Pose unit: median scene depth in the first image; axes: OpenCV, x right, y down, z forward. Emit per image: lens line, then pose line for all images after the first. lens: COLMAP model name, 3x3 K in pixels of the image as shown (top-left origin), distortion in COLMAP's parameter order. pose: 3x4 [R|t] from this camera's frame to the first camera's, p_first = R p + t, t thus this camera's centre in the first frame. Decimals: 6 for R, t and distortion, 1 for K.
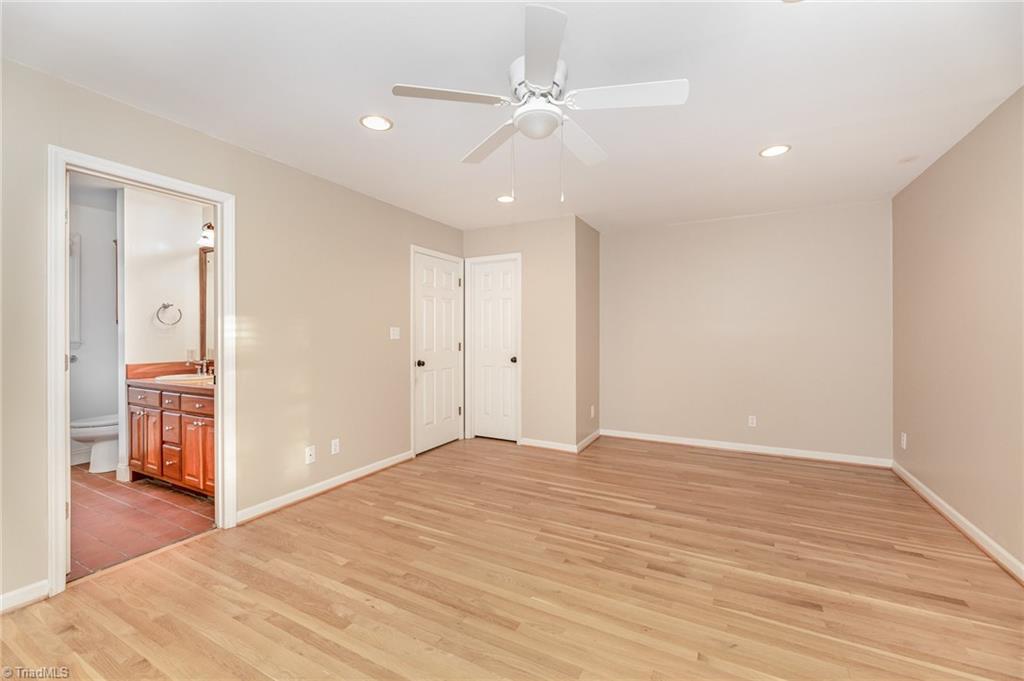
lens RADIAL K [[420.2, 0, 511.2], [0, 420.2, 337.5], [0, 0, 1]] dist [0.001598, 0.000013]
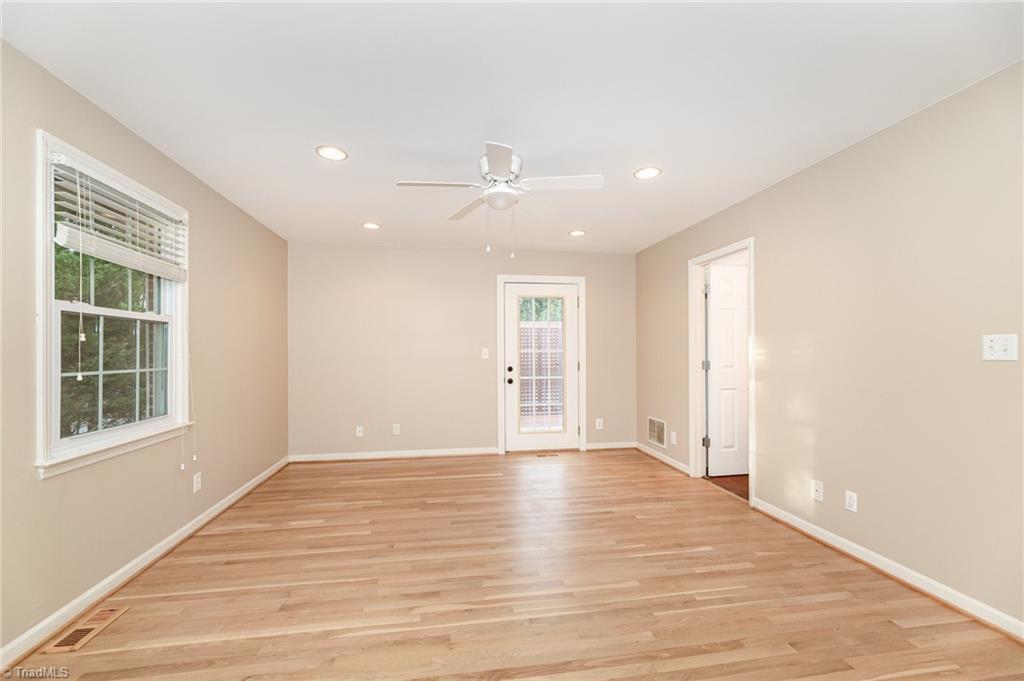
lens RADIAL K [[420.2, 0, 510.3], [0, 420.2, 346.8], [0, 0, 1]] dist [0.001598, 0.000013]
pose [[-0.795873, -0.003975, -0.605451, 0.629318], [-0.001213, 0.999987, -0.004970, -0.011492], [0.605463, -0.003221, -0.795867, 1.506374]]
